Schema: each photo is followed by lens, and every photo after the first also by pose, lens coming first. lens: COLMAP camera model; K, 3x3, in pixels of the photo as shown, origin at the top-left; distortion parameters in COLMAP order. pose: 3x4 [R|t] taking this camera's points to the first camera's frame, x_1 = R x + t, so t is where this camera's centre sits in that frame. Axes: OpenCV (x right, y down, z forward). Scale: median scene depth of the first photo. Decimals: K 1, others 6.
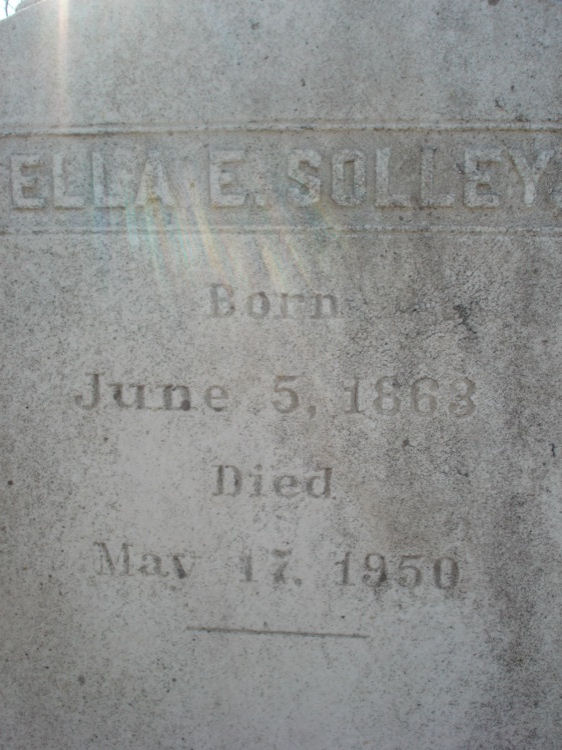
lens RADIAL K [[981.4, 0, 281.0], [0, 981.4, 375.0], [0, 0, 1]] dist [-0.104386, -0.140822]
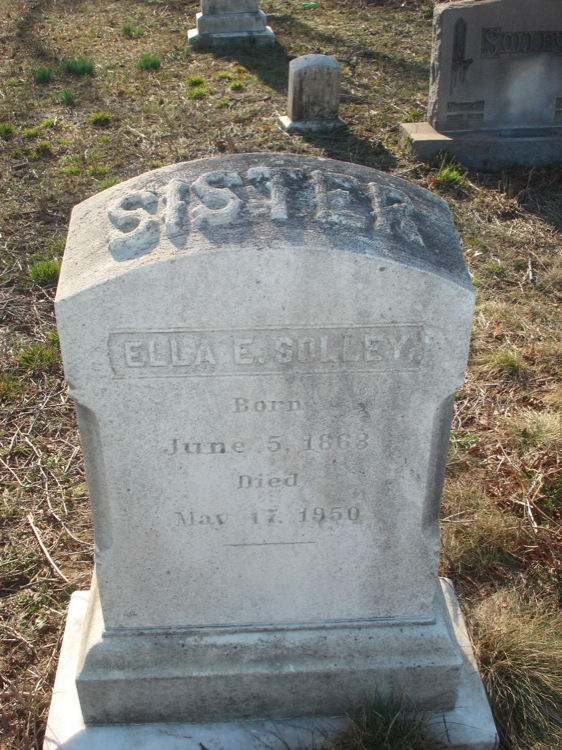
lens RADIAL K [[981.4, 0, 281.0], [0, 981.4, 375.0], [0, 0, 1]] dist [-0.104386, -0.140822]
pose [[0.985812, -0.083910, 0.145376, -0.259583], [0.030318, 0.940851, 0.337461, -0.783399], [-0.165093, -0.328265, 0.930046, -0.802698]]
